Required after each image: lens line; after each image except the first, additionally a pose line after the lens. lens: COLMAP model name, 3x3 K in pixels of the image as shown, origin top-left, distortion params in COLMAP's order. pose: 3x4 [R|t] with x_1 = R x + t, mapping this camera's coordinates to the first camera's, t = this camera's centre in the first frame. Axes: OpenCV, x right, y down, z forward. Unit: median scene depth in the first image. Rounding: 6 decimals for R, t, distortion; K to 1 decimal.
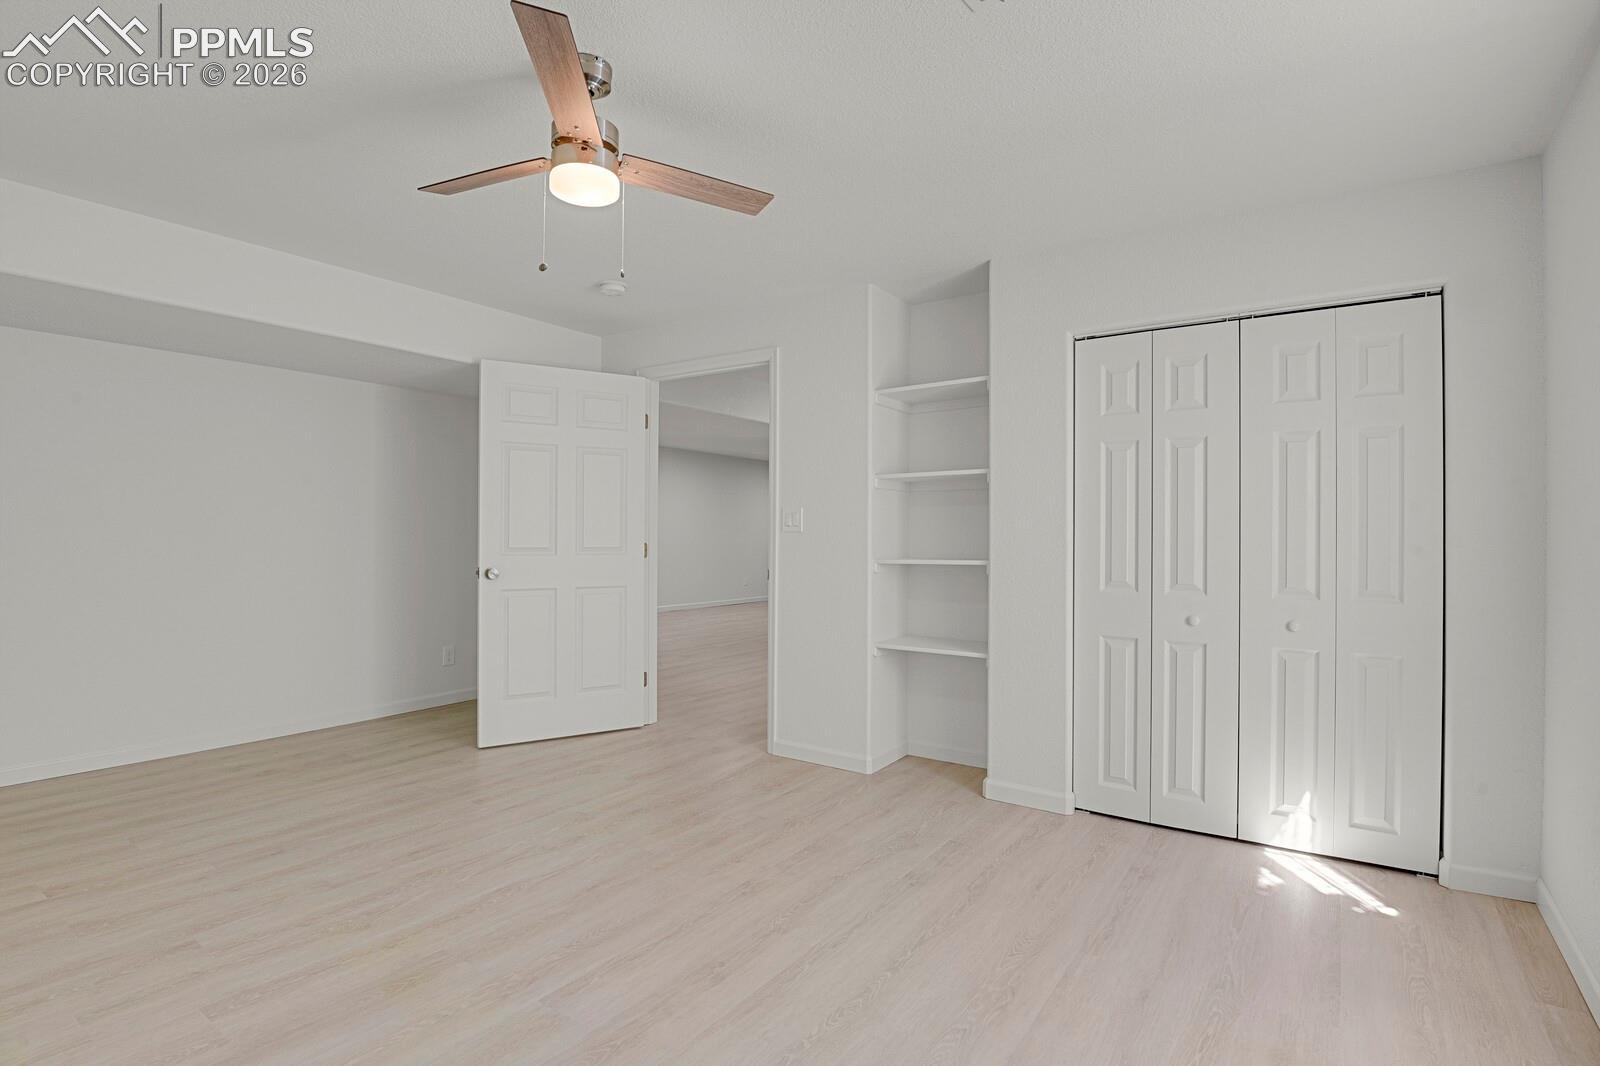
lens RADIAL K [[787.1, 0, 800.0], [0, 787.1, 533.0], [0, 0, 1]] dist [-0.029251, -0.001352]
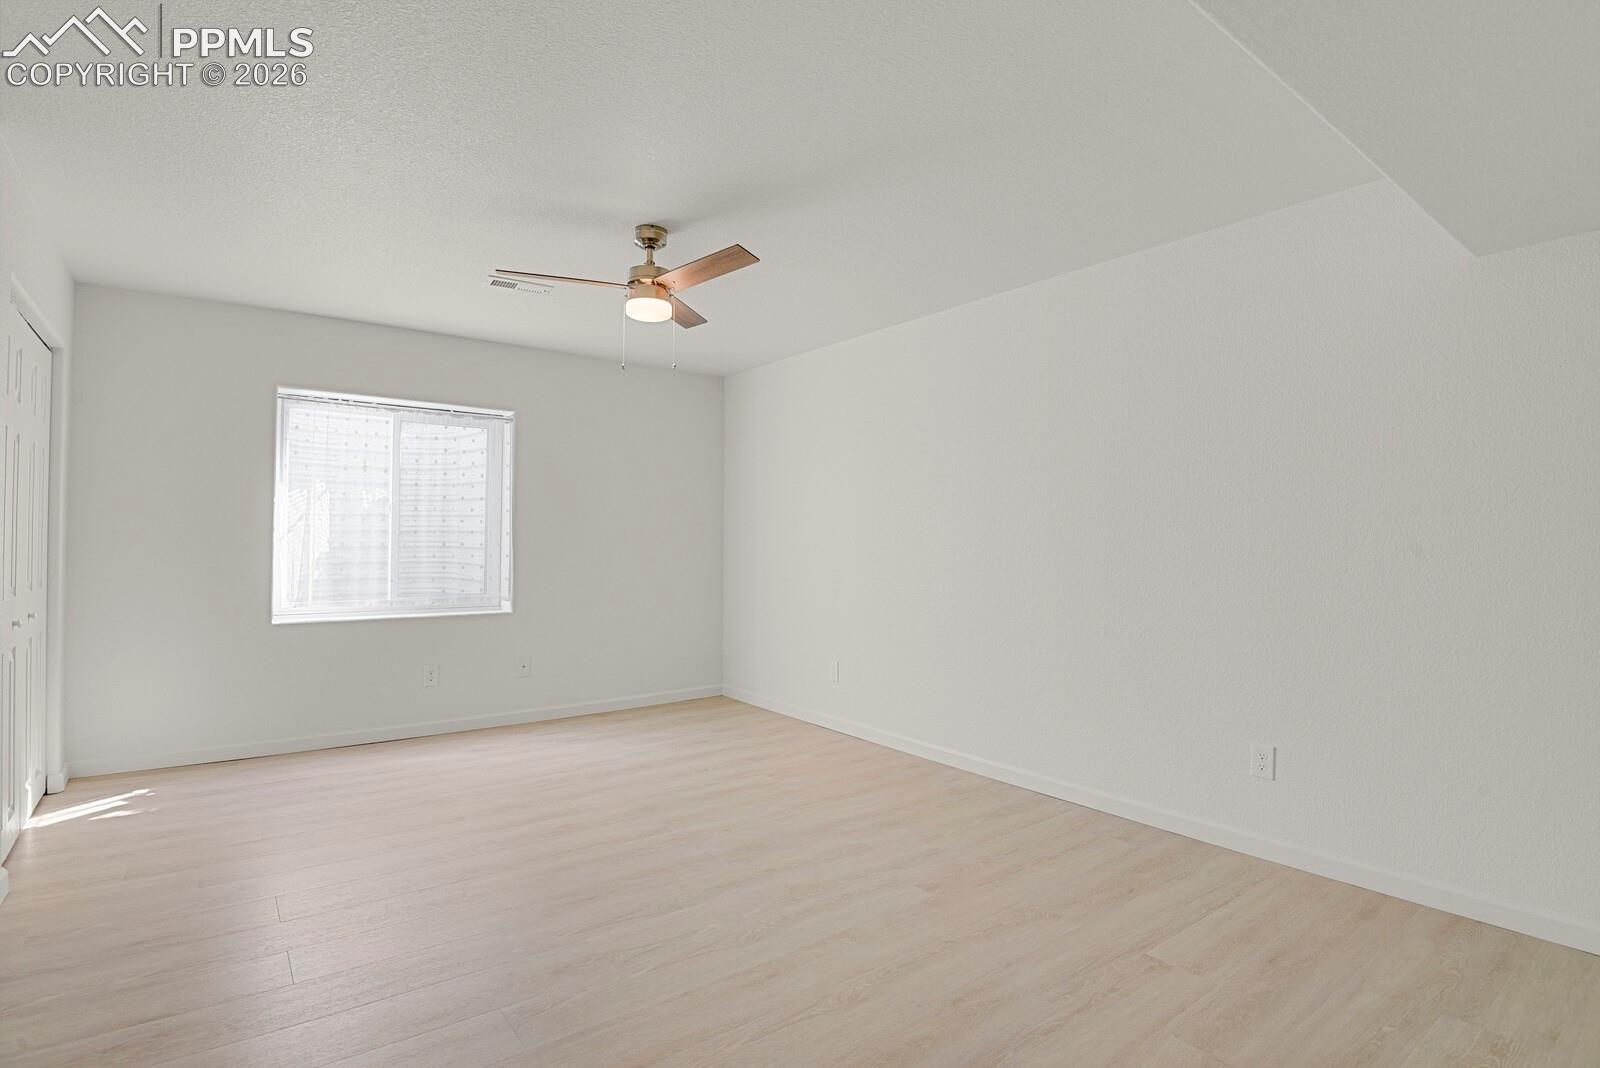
lens RADIAL K [[787.1, 0, 800.0], [0, 787.1, 534.0], [0, 0, 1]] dist [-0.029251, -0.001352]
pose [[-0.952172, -0.010703, 0.305374, -0.823111], [-0.014517, 0.999842, -0.010221, -0.003731], [-0.305216, -0.014165, -0.952178, 1.887676]]
